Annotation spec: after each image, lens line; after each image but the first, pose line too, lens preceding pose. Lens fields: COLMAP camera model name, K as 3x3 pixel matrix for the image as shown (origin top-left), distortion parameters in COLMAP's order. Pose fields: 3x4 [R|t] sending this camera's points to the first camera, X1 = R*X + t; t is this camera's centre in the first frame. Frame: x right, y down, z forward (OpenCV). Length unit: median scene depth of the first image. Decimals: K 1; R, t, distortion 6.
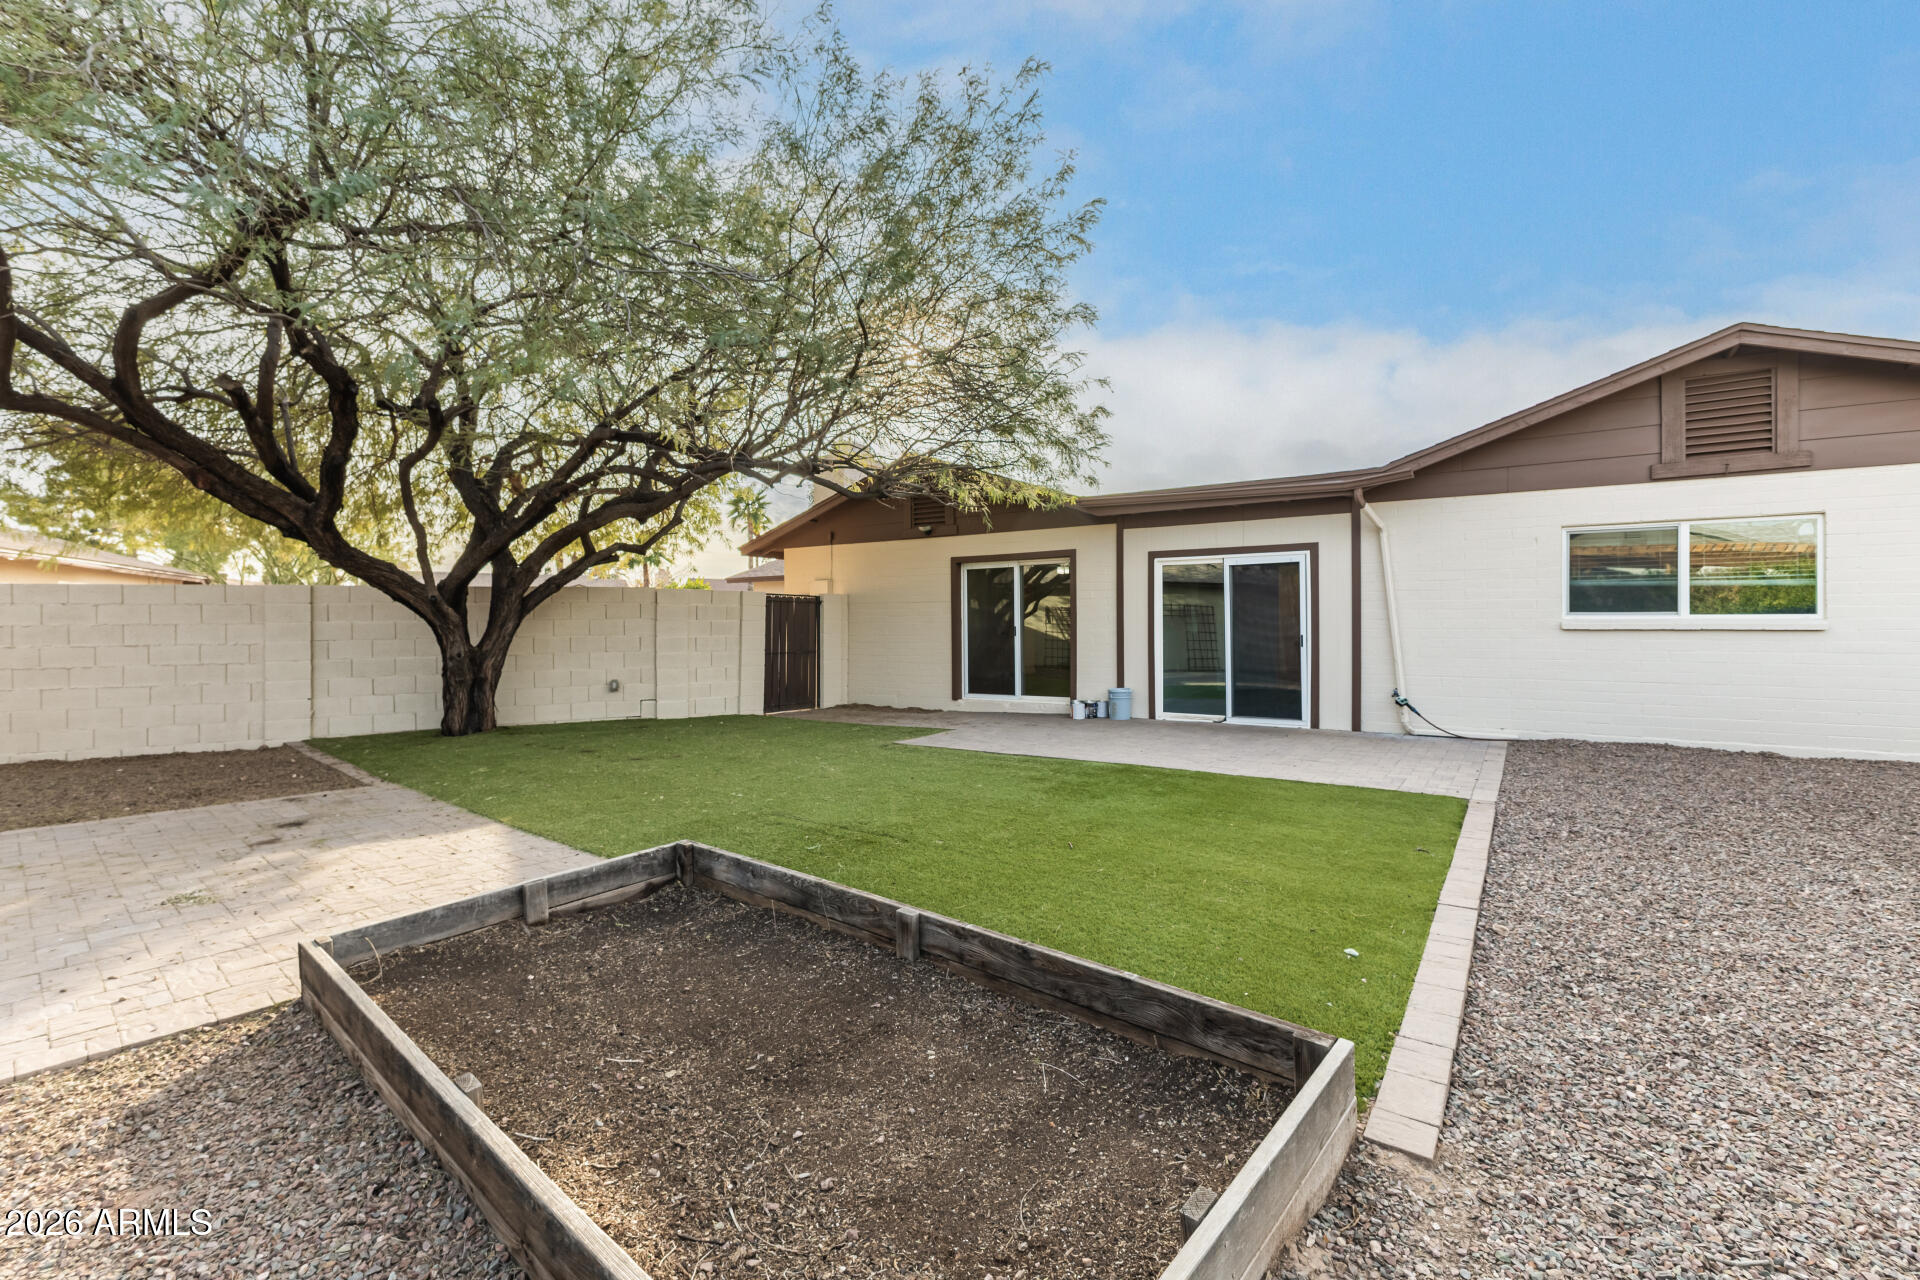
lens RADIAL K [[824.3, 0, 960.0], [0, 824.3, 640.0], [0, 0, 1]] dist [-0.001495, -0.000316]
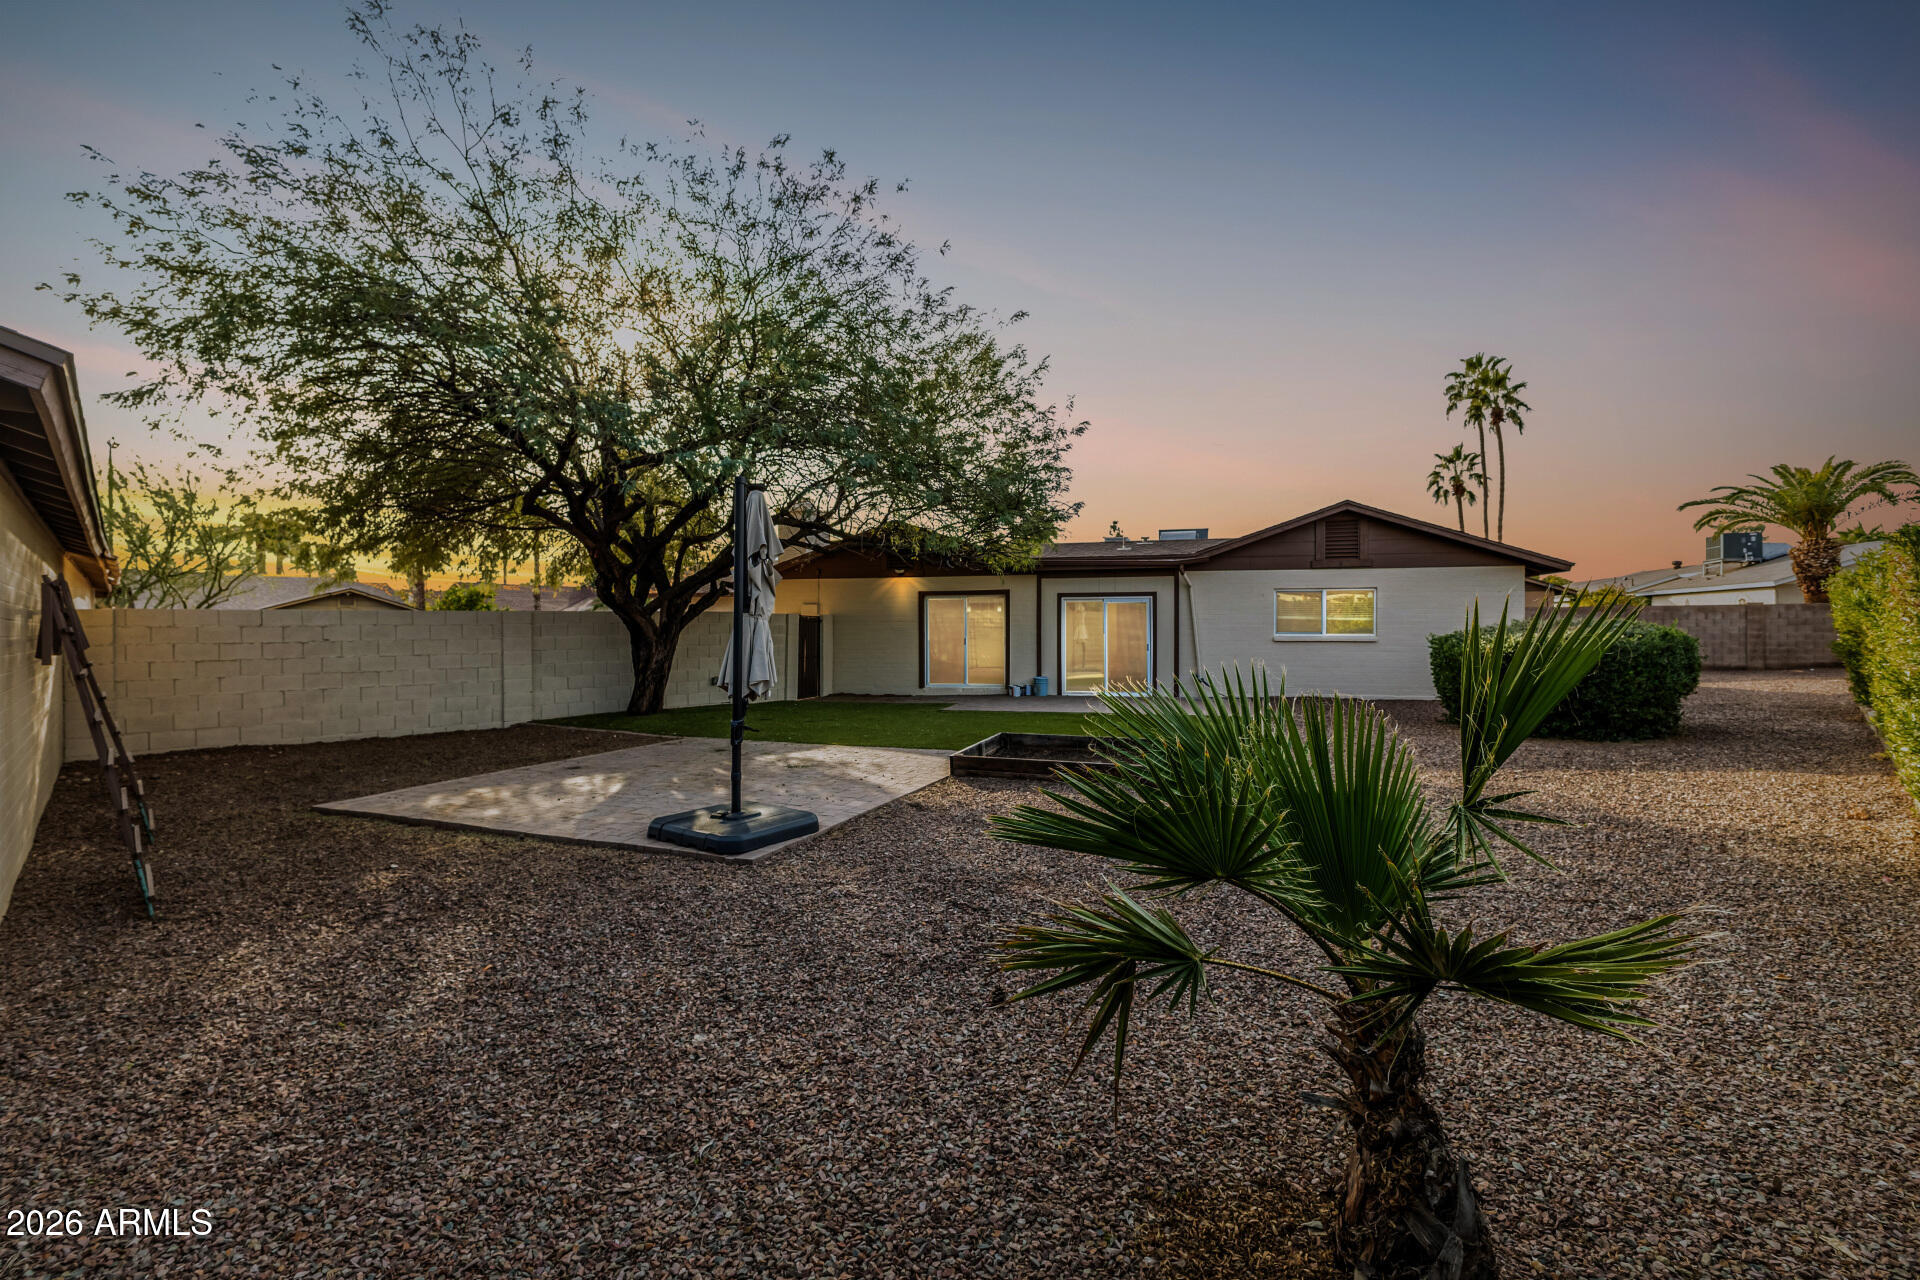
lens RADIAL K [[824.3, 0, 960.0], [0, 824.3, 640.0], [0, 0, 1]] dist [-0.001495, -0.000316]
pose [[0.949510, -0.001917, 0.313730, -0.524660], [0.004890, 0.999950, -0.008688, -0.000676], [-0.313698, 0.009783, 0.949473, -0.554147]]
